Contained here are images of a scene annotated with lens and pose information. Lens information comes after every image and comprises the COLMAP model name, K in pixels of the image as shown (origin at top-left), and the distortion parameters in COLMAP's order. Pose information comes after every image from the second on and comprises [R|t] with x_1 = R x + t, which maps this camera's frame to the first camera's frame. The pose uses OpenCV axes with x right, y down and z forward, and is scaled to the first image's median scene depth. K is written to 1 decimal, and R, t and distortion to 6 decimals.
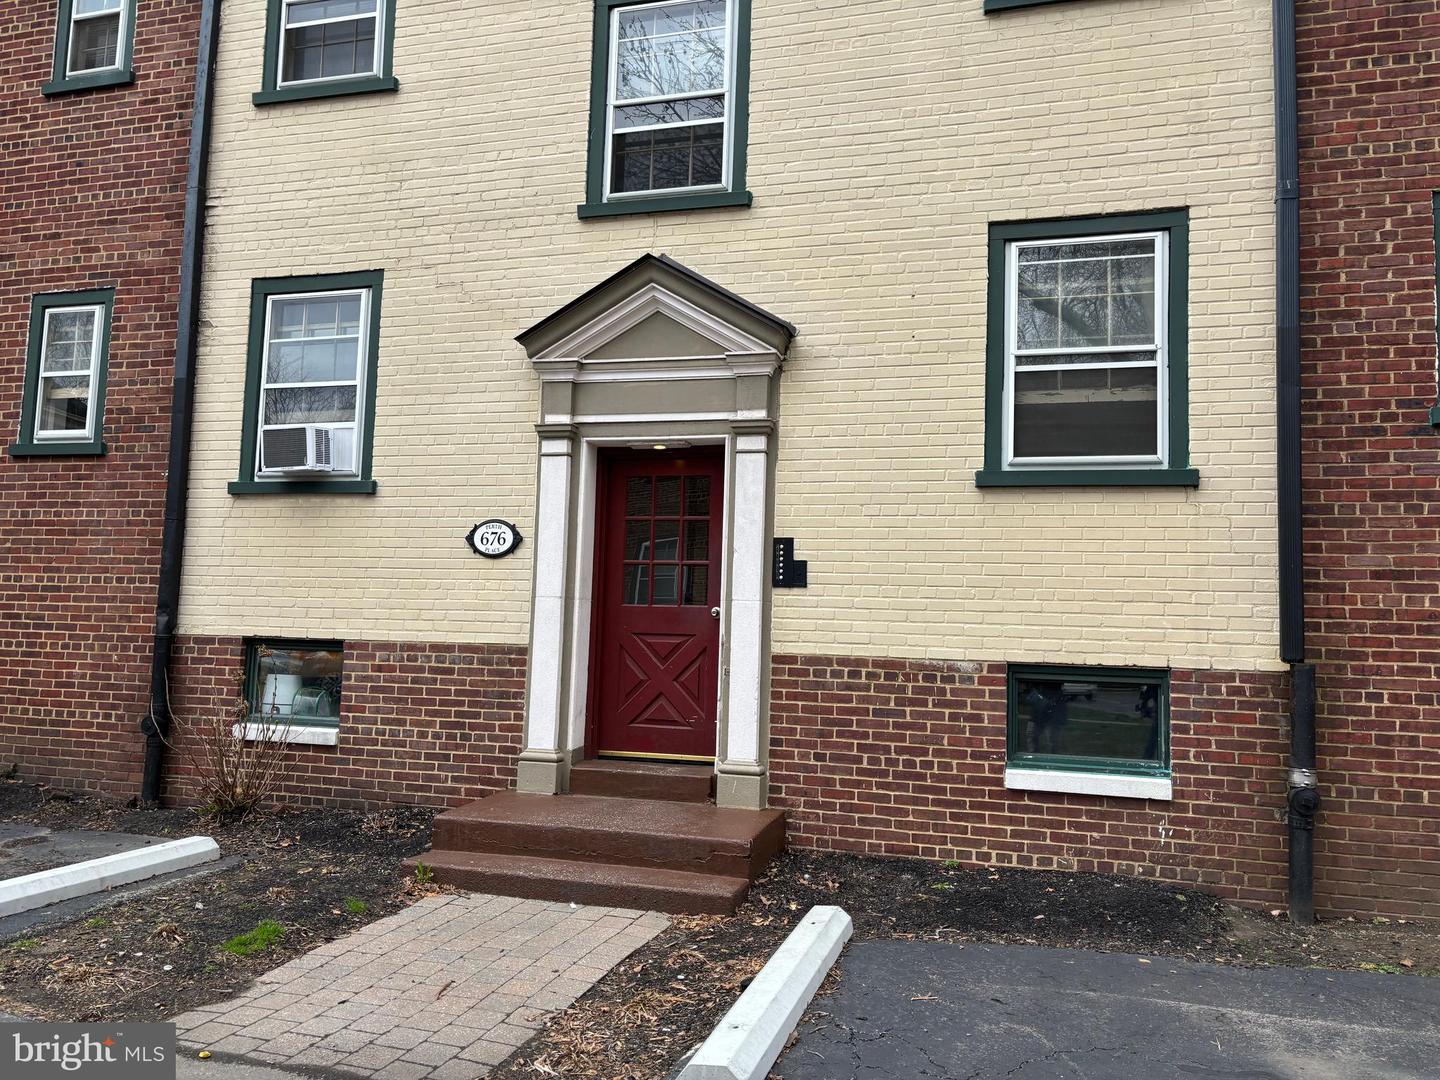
lens RADIAL K [[1093.6, 0, 721.3], [0, 1093.6, 552.5], [0, 0, 1]] dist [0.053916, -0.058881]
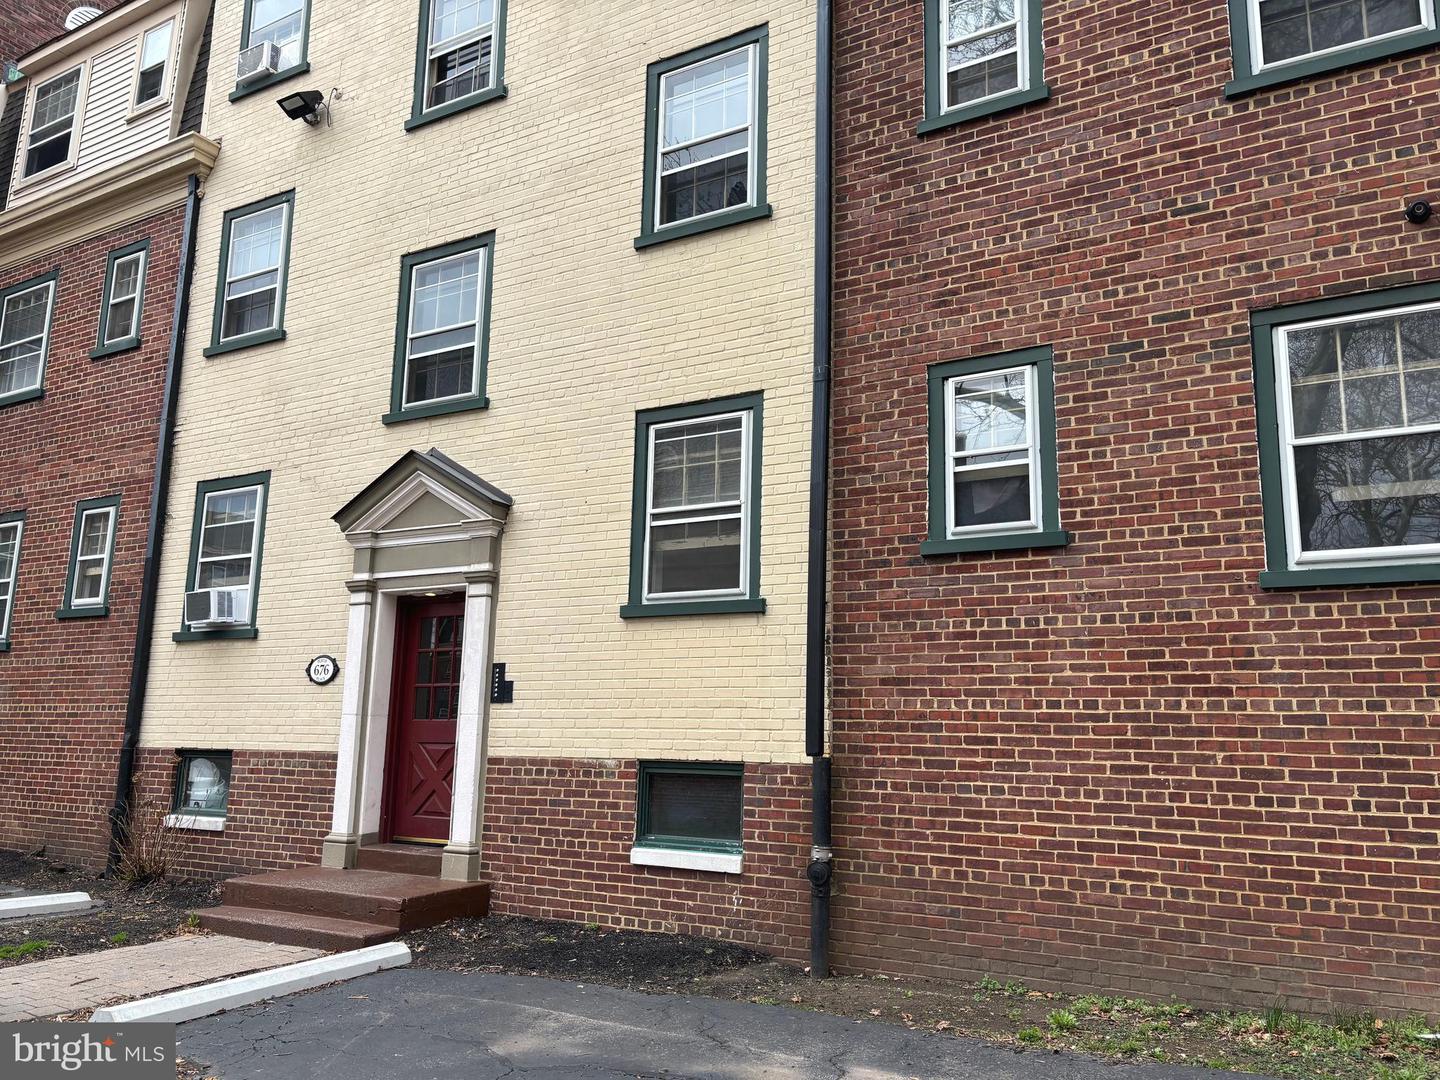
lens RADIAL K [[1093.6, 0, 706.1], [0, 1093.6, 565.9], [0, 0, 1]] dist [0.053916, -0.058881]
pose [[0.970418, -0.048481, -0.236514, 0.589609], [0.025346, 0.994675, -0.099897, 0.007205], [0.240097, 0.090947, 0.966479, -0.179537]]
